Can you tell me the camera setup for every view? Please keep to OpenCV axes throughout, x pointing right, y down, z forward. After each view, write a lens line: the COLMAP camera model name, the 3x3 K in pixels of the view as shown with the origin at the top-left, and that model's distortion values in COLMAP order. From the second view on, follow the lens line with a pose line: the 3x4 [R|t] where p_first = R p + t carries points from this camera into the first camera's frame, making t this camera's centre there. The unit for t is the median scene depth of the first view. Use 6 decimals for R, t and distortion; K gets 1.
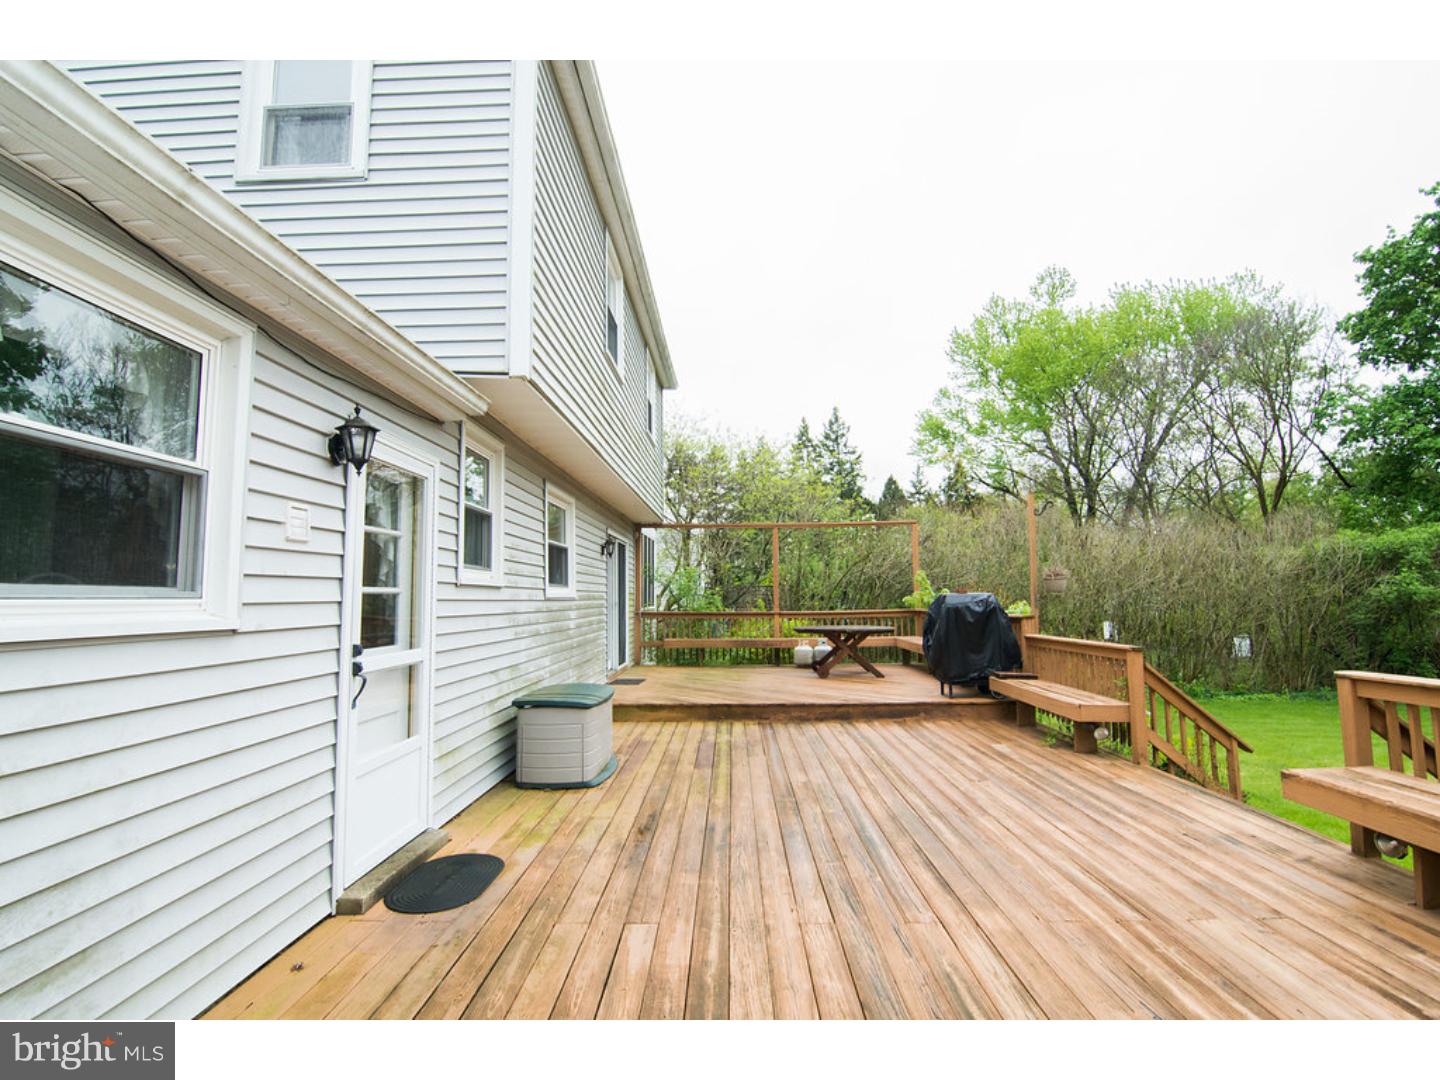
lens RADIAL K [[695.9, 0, 722.1], [0, 695.9, 538.4], [0, 0, 1]] dist [-0.027274, -0.001844]
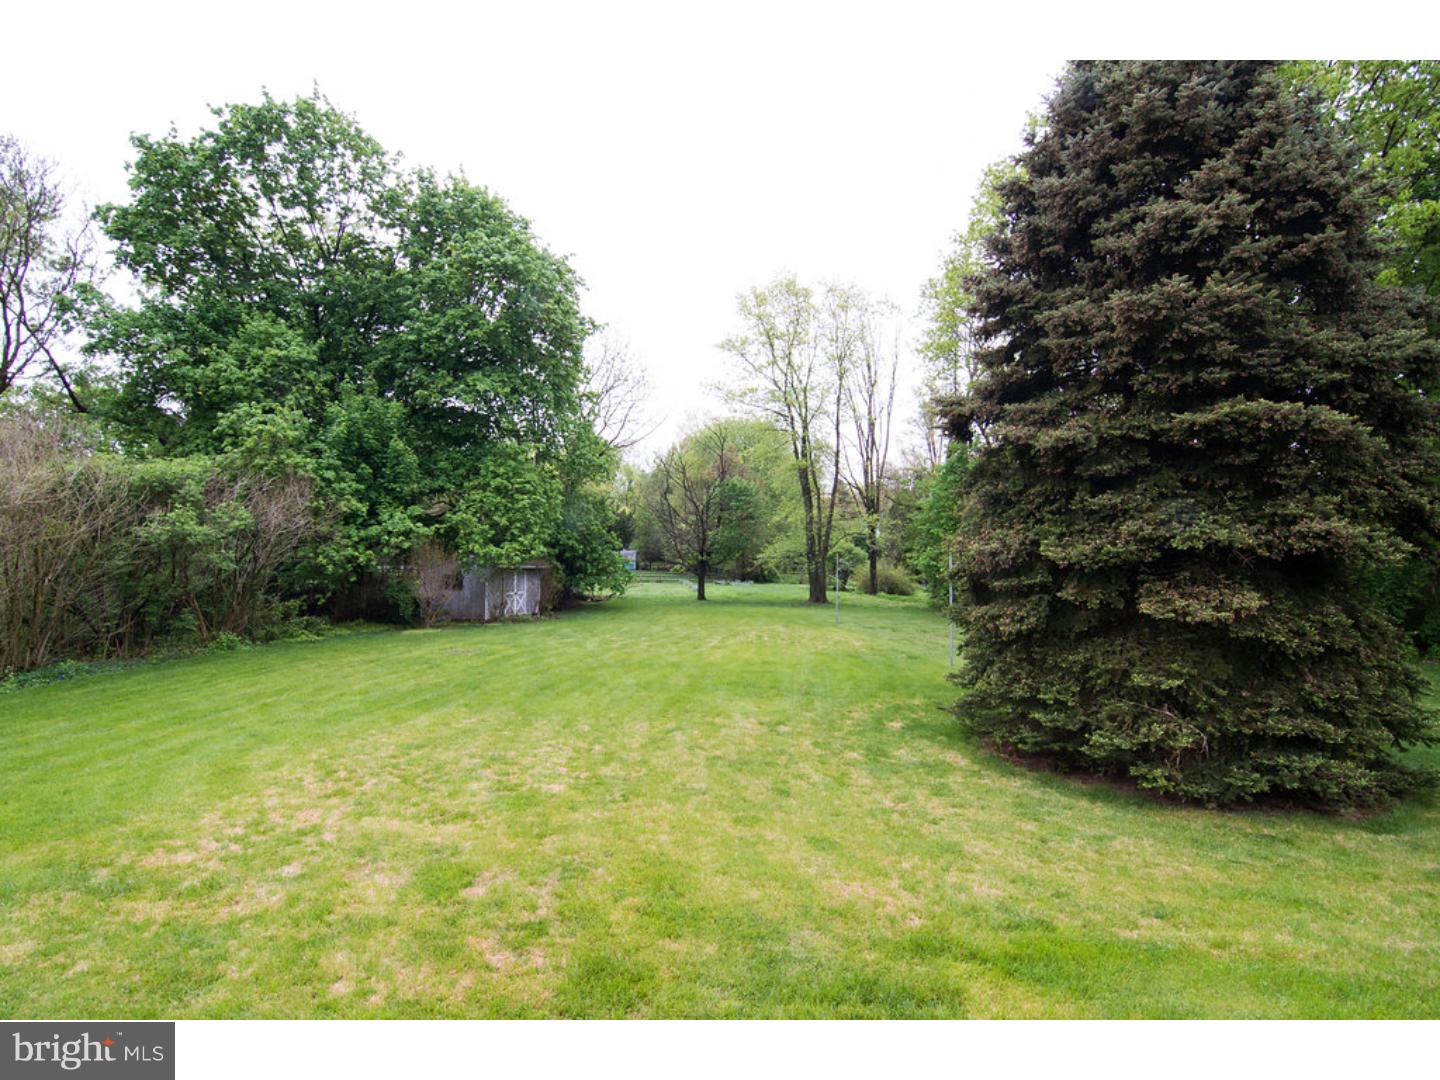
lens RADIAL K [[695.9, 0, 719.6], [0, 695.9, 534.2], [0, 0, 1]] dist [-0.027274, -0.001844]
pose [[0.036677, 0.001926, 0.999325, 0.114931], [-0.089612, 0.995976, 0.001369, 0.011764], [-0.995301, -0.089602, 0.036702, 0.177873]]
